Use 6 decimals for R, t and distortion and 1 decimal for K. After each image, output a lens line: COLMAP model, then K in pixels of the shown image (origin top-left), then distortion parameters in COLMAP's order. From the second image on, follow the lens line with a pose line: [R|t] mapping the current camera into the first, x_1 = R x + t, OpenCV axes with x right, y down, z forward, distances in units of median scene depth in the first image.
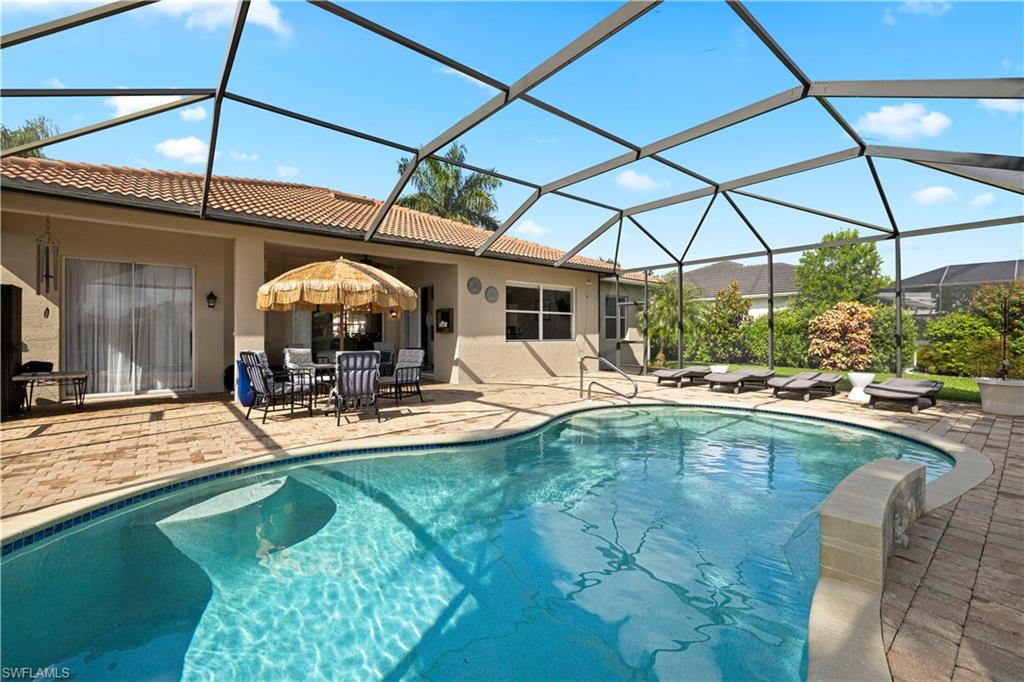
lens RADIAL K [[429.9, 0, 510.0], [0, 429.9, 337.6], [0, 0, 1]] dist [0.001125, 0.000098]
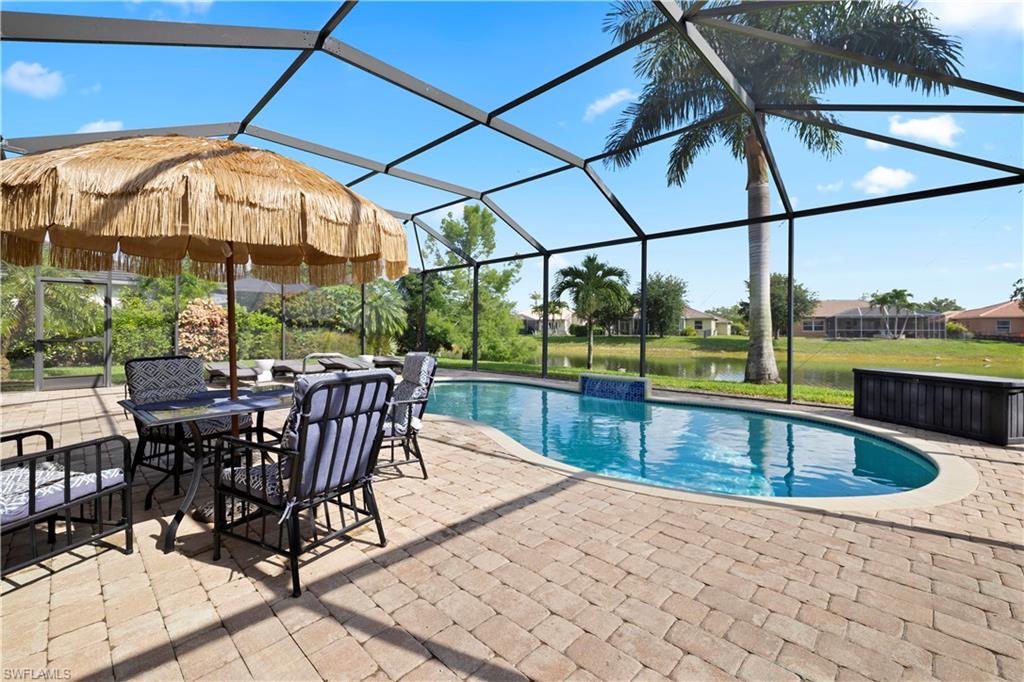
lens RADIAL K [[429.9, 0, 509.9], [0, 429.9, 335.9], [0, 0, 1]] dist [0.001125, 0.000098]
pose [[-0.115291, -0.011399, 0.993266, -0.380950], [0.000643, 0.999933, 0.011551, -0.000492], [-0.993332, 0.001970, -0.115276, 0.373866]]
